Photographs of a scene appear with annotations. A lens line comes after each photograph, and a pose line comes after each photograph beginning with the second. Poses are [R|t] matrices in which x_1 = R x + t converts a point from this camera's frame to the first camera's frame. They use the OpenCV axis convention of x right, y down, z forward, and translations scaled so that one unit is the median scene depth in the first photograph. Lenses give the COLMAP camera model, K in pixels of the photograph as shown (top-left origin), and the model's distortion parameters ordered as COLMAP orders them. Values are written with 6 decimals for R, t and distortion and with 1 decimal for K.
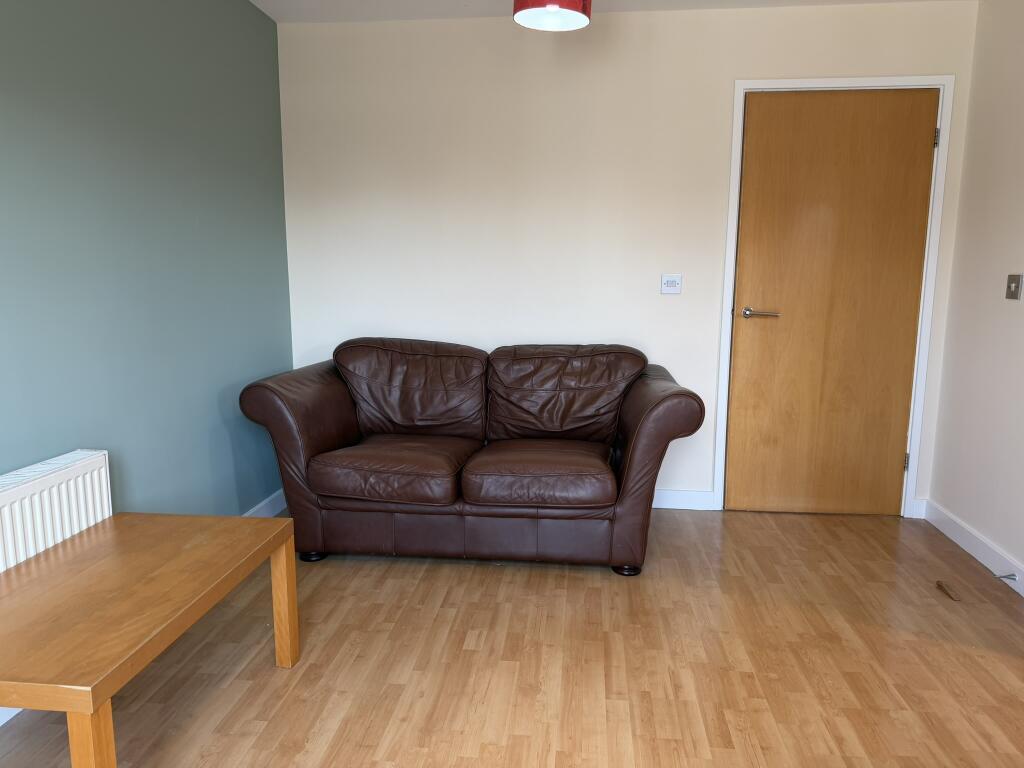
lens RADIAL K [[726.3, 0, 512.0], [0, 726.3, 384.0], [0, 0, 1]] dist [0.120944, -0.209905]
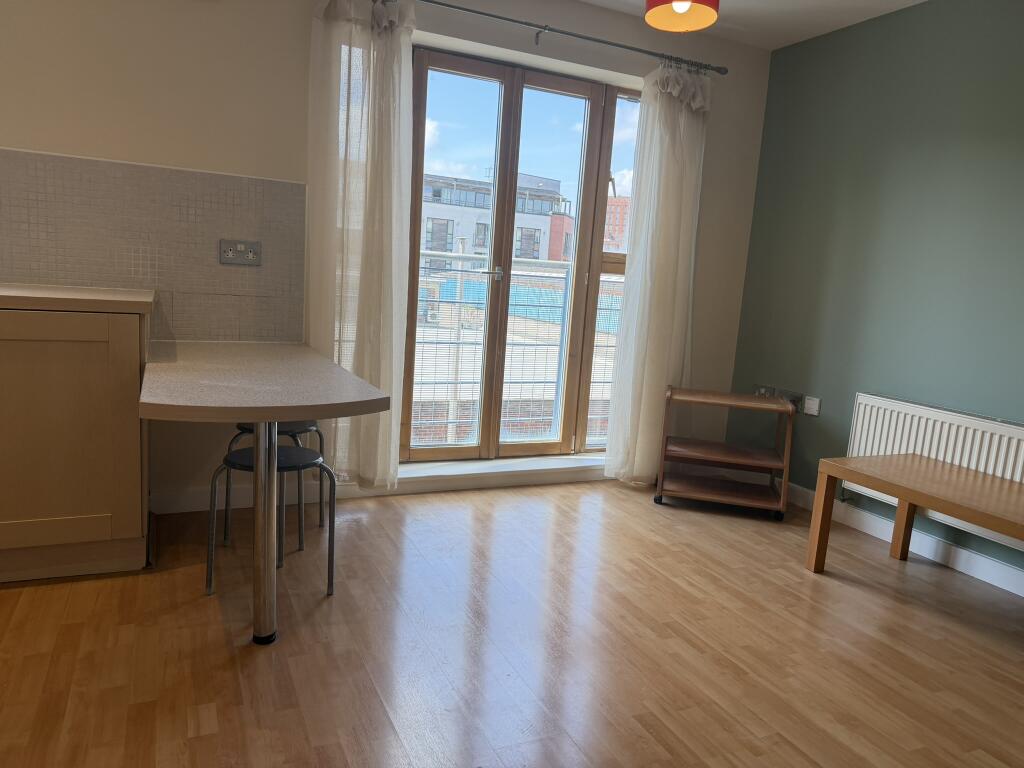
lens RADIAL K [[726.3, 0, 512.0], [0, 726.3, 384.0], [0, 0, 1]] dist [0.120944, -0.209905]
pose [[-0.851167, 0.011272, -0.524775, 0.863870], [-0.156342, 0.948947, 0.273965, -0.160593], [0.501071, 0.315234, -0.805950, 1.430862]]
